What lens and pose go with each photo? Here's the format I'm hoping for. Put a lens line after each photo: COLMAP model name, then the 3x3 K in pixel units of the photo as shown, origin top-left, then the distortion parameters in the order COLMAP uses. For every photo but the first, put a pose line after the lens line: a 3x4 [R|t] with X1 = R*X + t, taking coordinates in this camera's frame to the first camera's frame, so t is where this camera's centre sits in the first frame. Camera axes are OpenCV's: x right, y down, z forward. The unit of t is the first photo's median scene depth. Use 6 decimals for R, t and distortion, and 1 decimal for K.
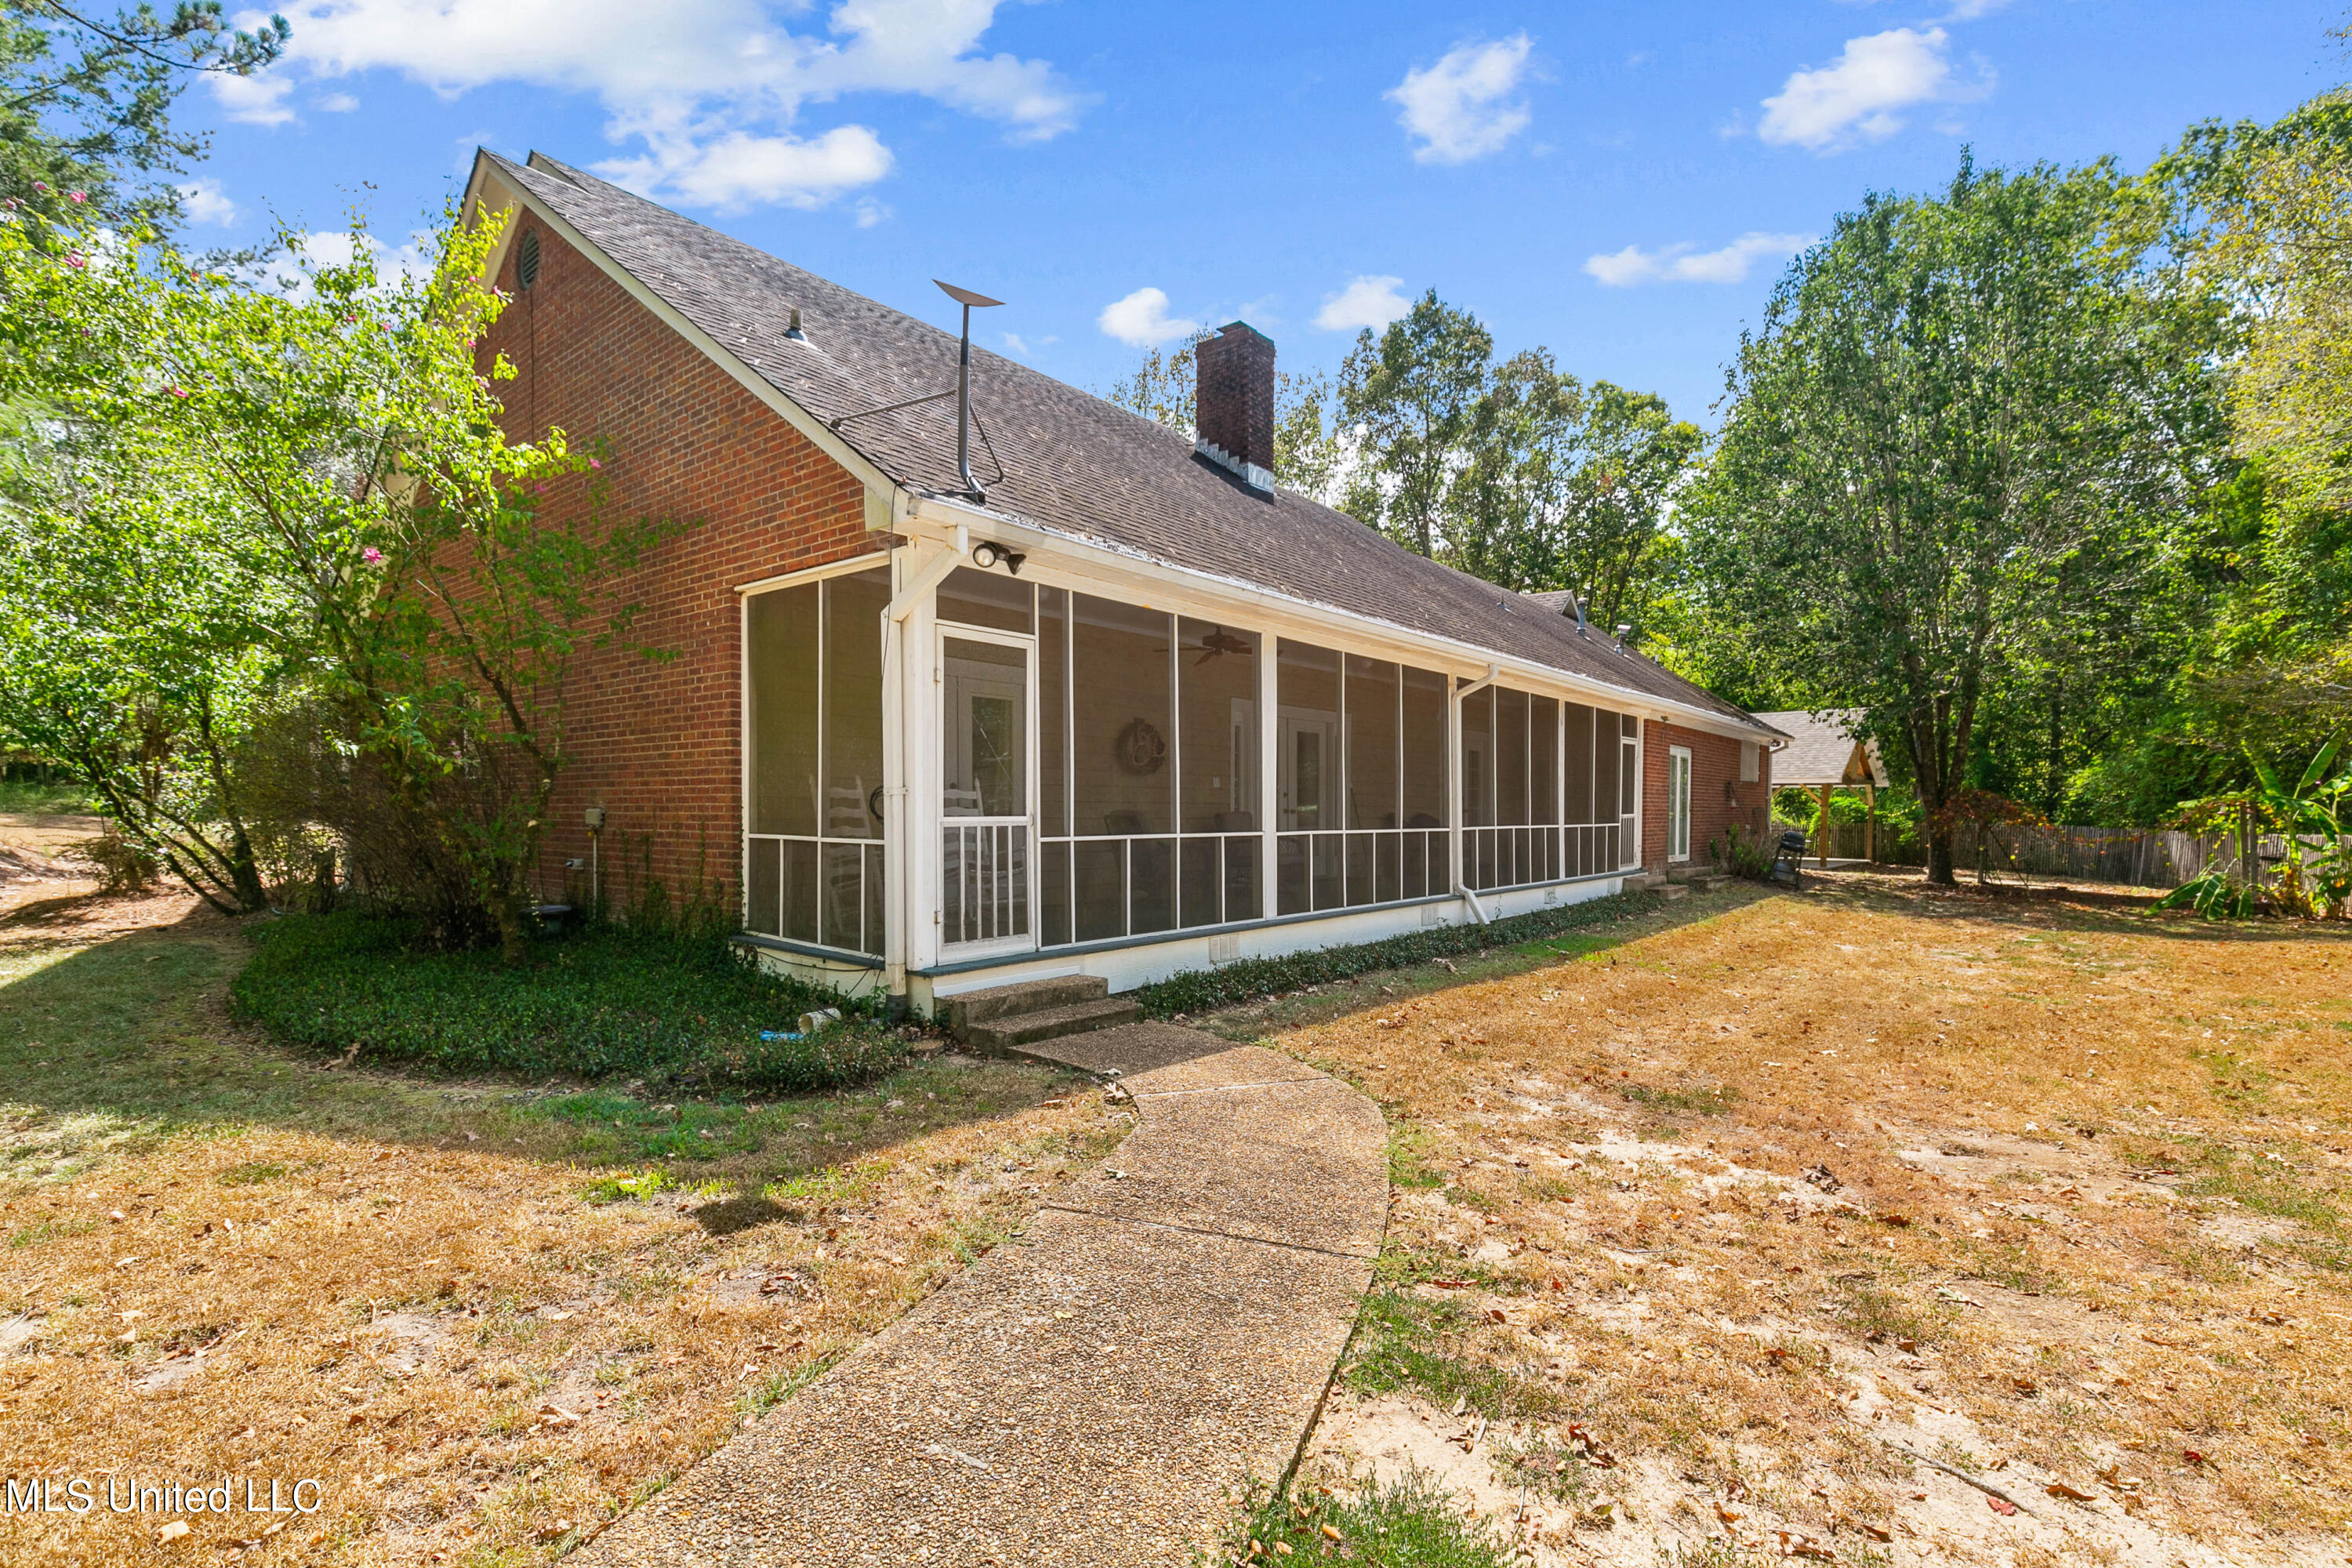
lens RADIAL K [[1089.3, 0, 1182.3], [0, 1089.3, 813.9], [0, 0, 1]] dist [0.000113, -0.001692]
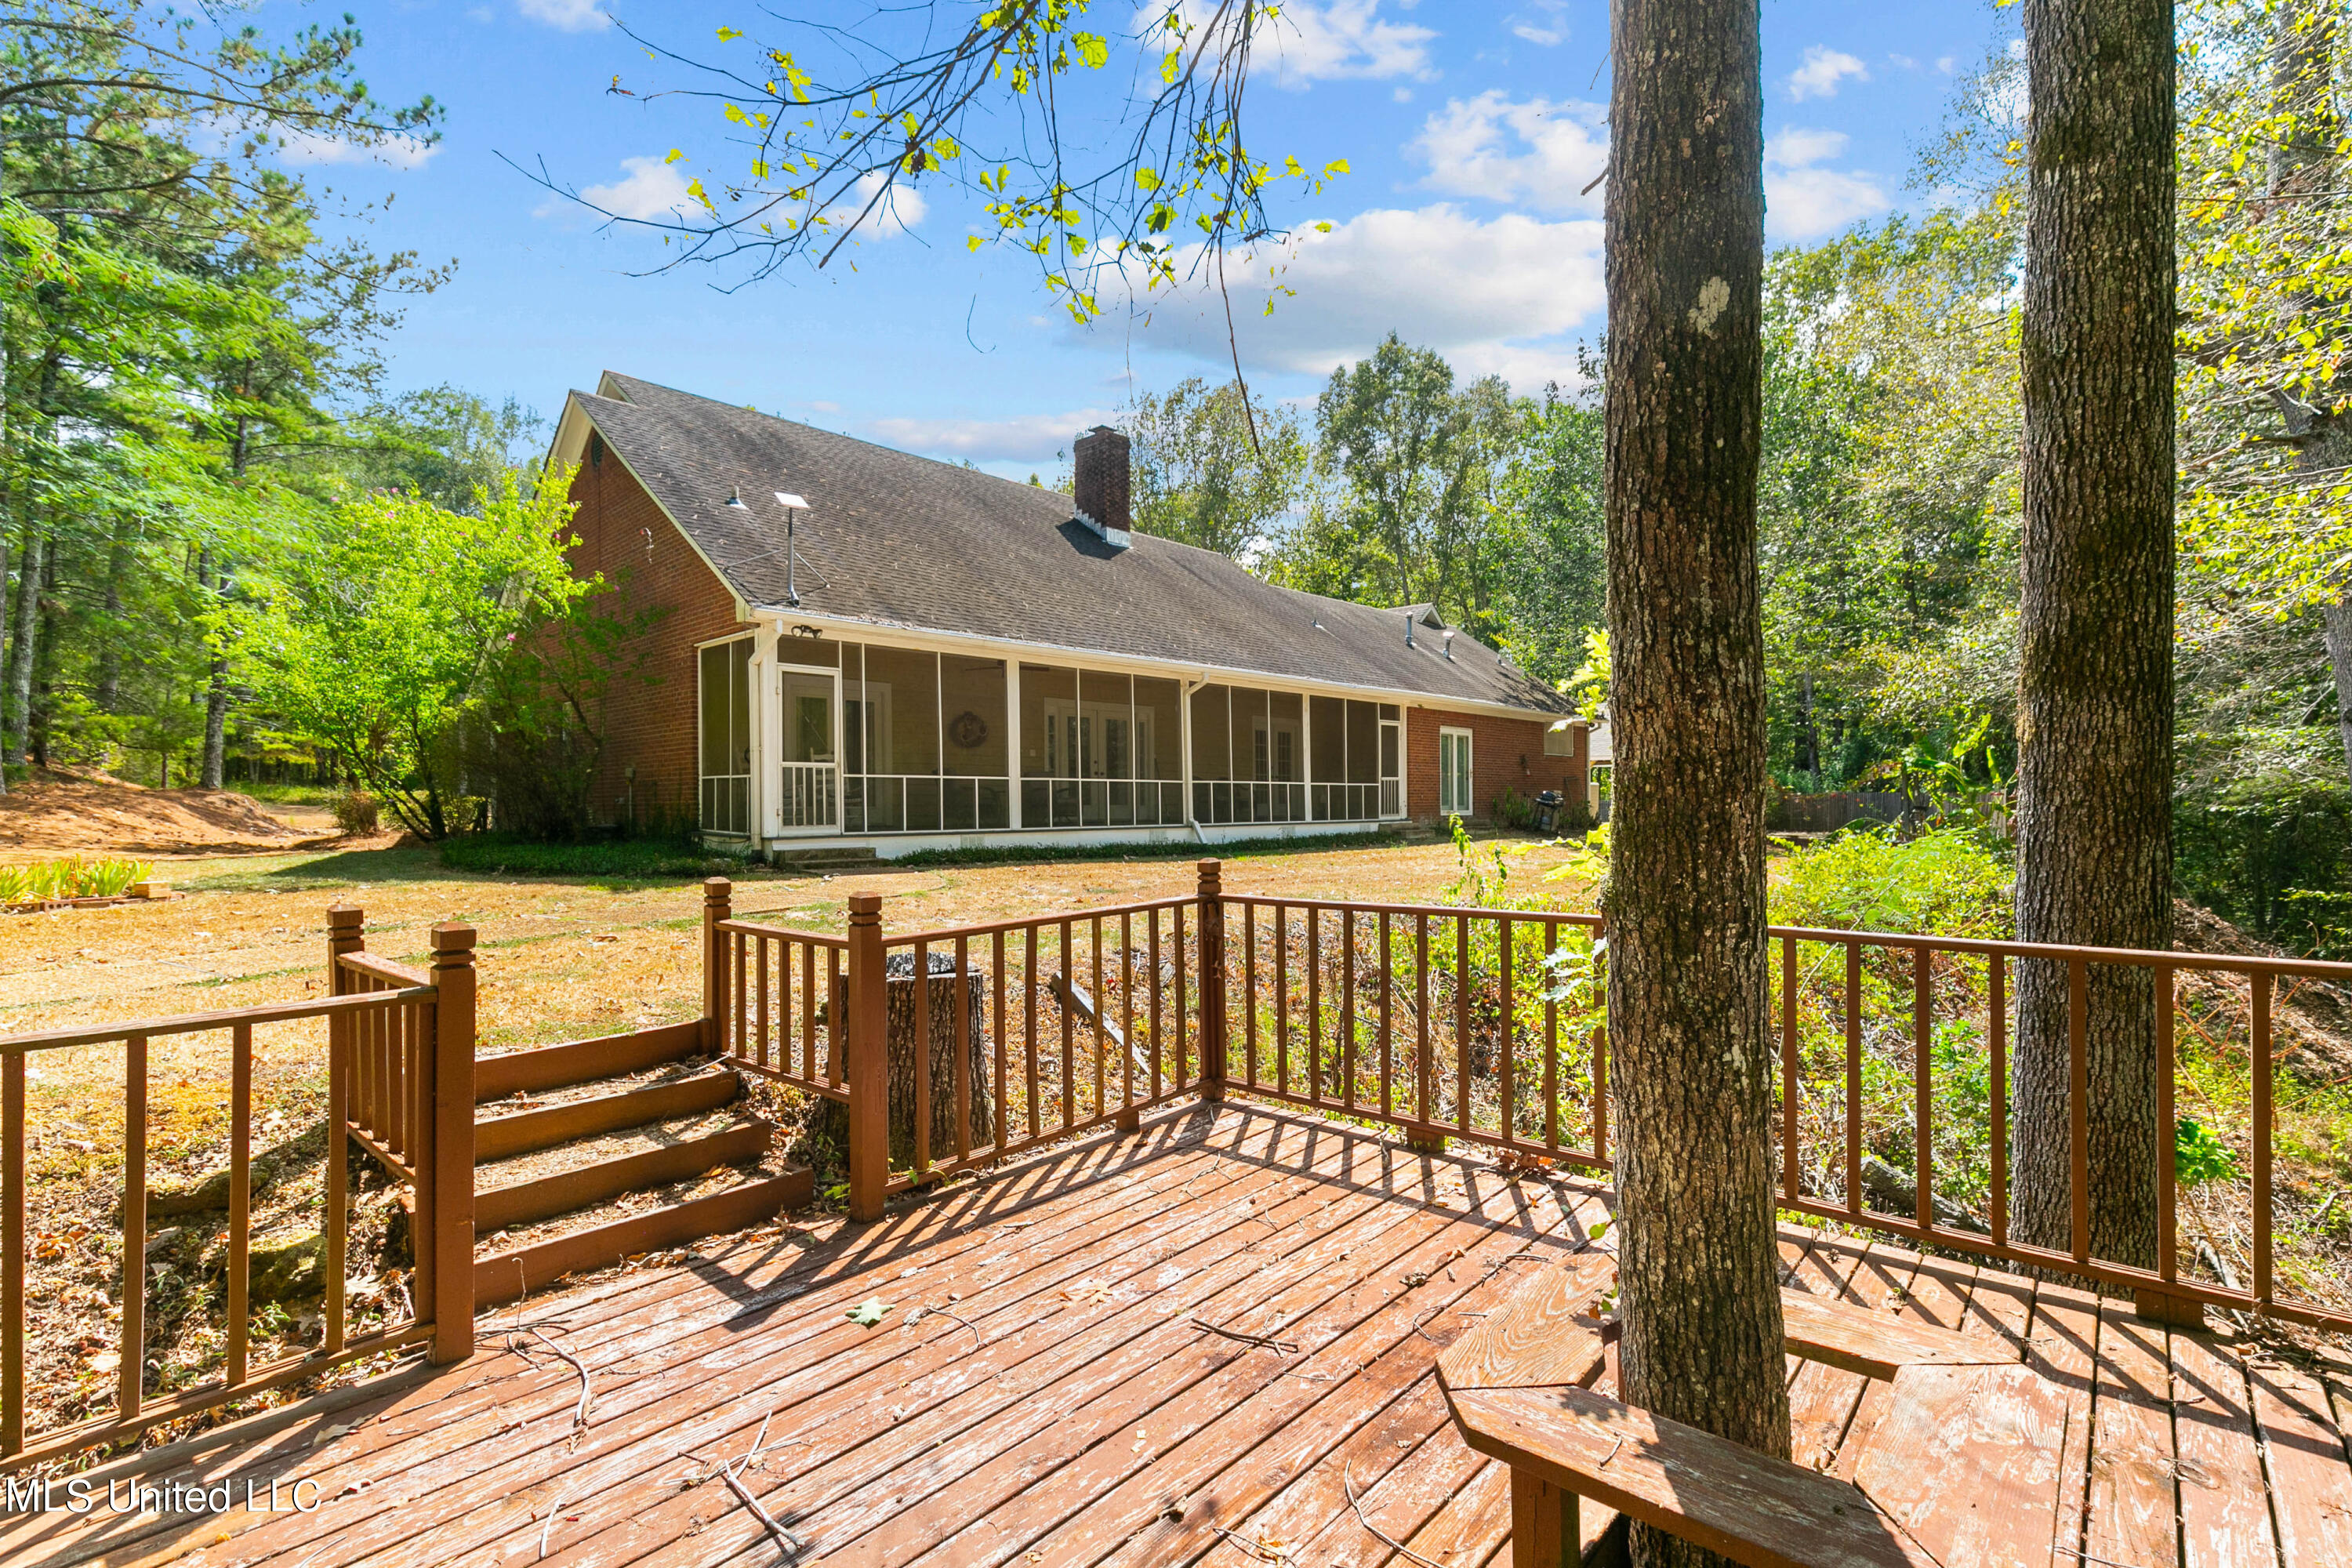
lens RADIAL K [[1077.3, 0, 1176.0], [0, 1077.3, 784.0], [0, 0, 1]] dist [-0.003522, -0.000079]
pose [[0.996406, -0.011304, -0.083949, 0.452242], [0.009348, 0.999677, -0.023647, 0.065848], [0.084189, 0.022777, 0.996189, -0.611856]]
